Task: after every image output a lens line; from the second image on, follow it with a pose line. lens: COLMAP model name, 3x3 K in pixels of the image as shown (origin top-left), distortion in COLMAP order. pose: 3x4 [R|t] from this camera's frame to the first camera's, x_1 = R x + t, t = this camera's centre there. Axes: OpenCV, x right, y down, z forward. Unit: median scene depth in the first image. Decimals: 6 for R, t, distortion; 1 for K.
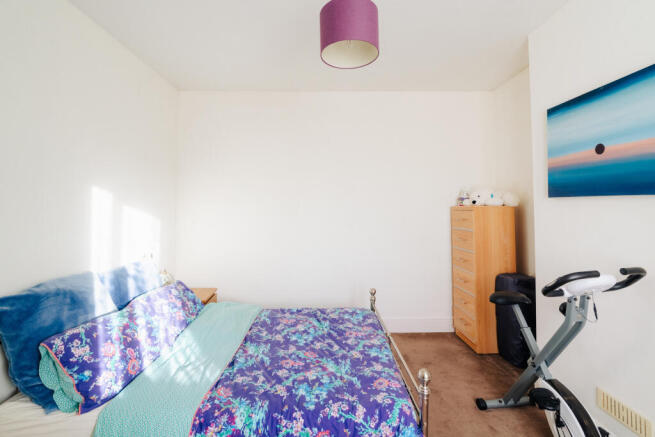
lens RADIAL K [[305.8, 0, 327.4], [0, 305.8, 216.2], [0, 0, 1]] dist [-0.003763, 0.001950]
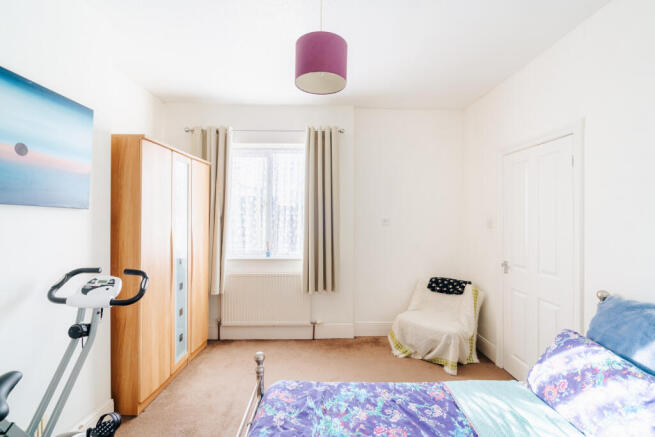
lens RADIAL K [[305.8, 0, 327.6], [0, 305.8, 216.4], [0, 0, 1]] dist [-0.003763, 0.001950]
pose [[-0.999979, -0.005154, 0.003857, 0.038878], [-0.005081, 0.999811, 0.018791, -0.057143], [-0.003954, 0.018771, -0.999816, 1.921493]]
